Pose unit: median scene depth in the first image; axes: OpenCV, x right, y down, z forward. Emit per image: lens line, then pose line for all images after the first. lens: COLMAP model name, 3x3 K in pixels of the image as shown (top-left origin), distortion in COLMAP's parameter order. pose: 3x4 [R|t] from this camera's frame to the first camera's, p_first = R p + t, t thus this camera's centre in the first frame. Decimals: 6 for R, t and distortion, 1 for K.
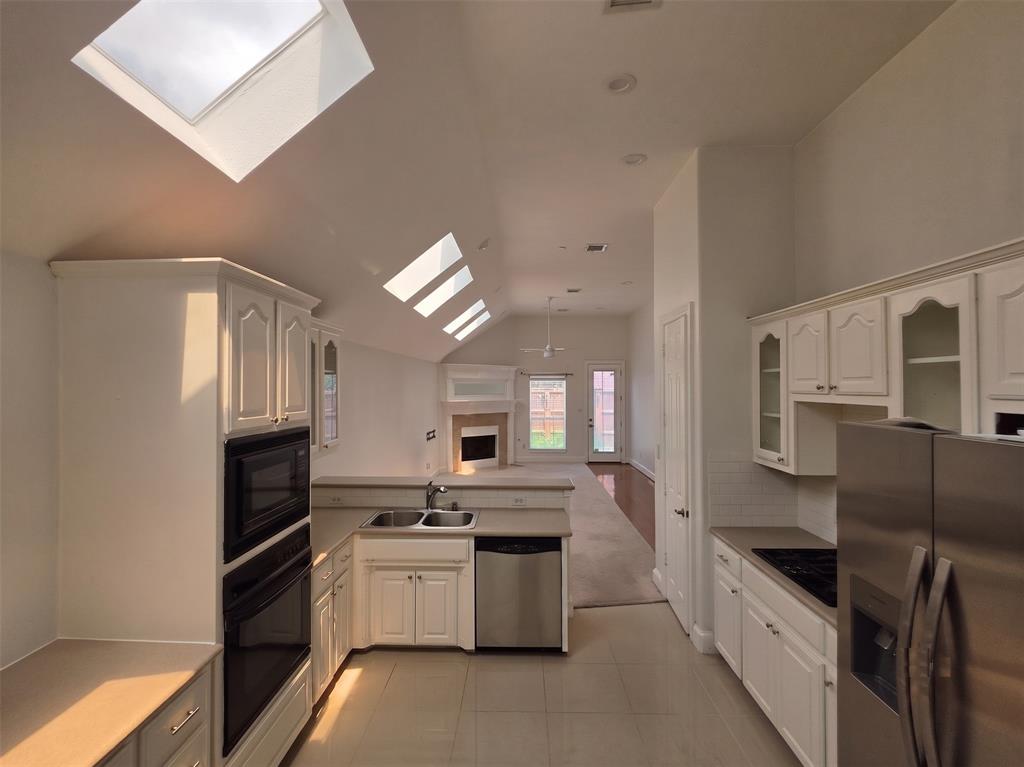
lens RADIAL K [[477.6, 0, 511.0], [0, 477.6, 378.6], [0, 0, 1]] dist [-0.003536, 0.001277]
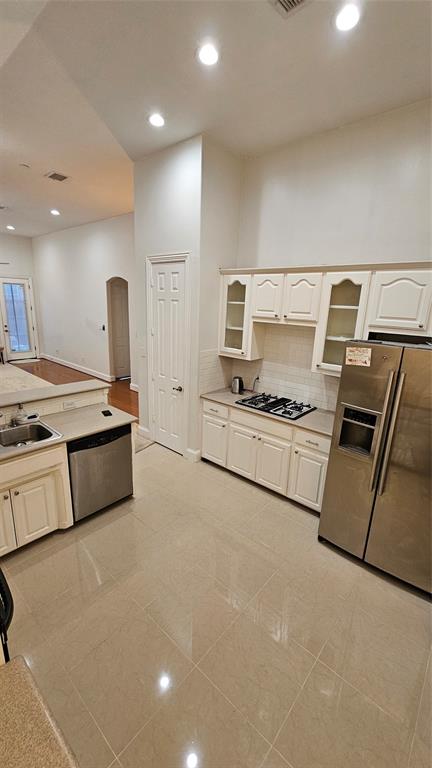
lens RADIAL K [[315.8, 0, 216.0], [0, 315.8, 384.0], [0, 0, 1]] dist [-0.001196, -0.000077]
pose [[0.641181, -0.170893, 0.748119, -0.391264], [-0.050647, 0.963339, 0.263464, -0.030012], [-0.765716, -0.206818, 0.609019, 0.274754]]
